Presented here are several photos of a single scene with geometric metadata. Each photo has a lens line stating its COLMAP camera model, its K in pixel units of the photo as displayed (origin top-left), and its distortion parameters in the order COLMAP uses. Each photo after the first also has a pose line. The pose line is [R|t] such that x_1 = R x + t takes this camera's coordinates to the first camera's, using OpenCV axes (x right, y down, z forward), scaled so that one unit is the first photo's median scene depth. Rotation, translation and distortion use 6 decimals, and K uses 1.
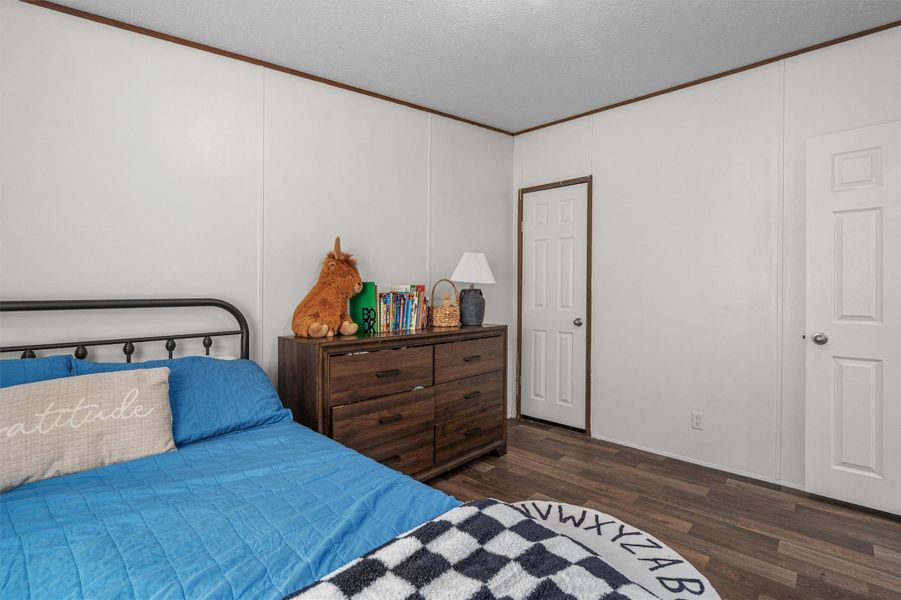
lens RADIAL K [[419.3, 0, 443.7], [0, 419.3, 298.6], [0, 0, 1]] dist [-0.000317, 0.000115]
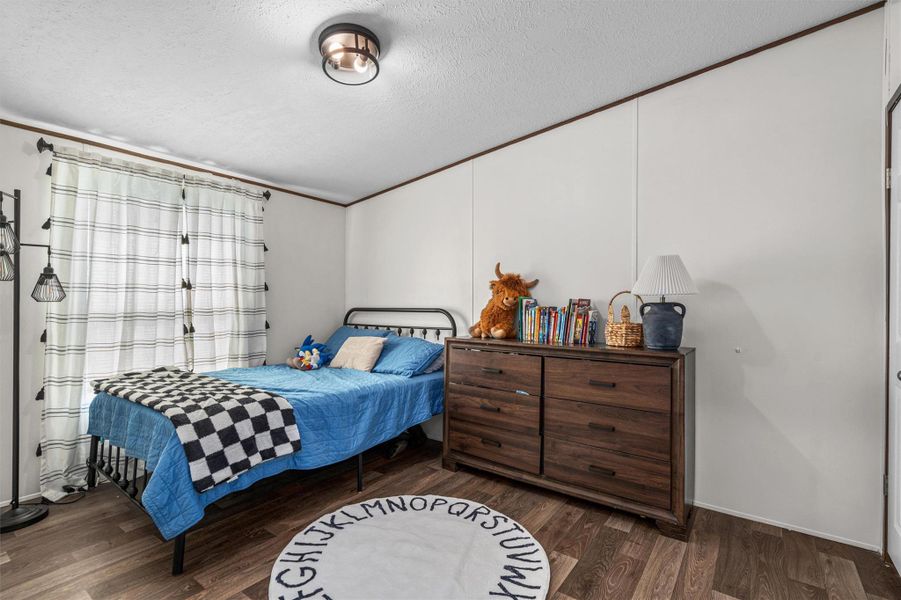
lens RADIAL K [[419.3, 0, 443.7], [0, 419.3, 298.6], [0, 0, 1]] dist [-0.000317, 0.000115]
pose [[0.118555, -0.013586, -0.992854, 1.025985], [-0.020522, 0.999659, -0.016130, -0.010609], [0.992735, 0.022287, 0.118236, 0.675489]]
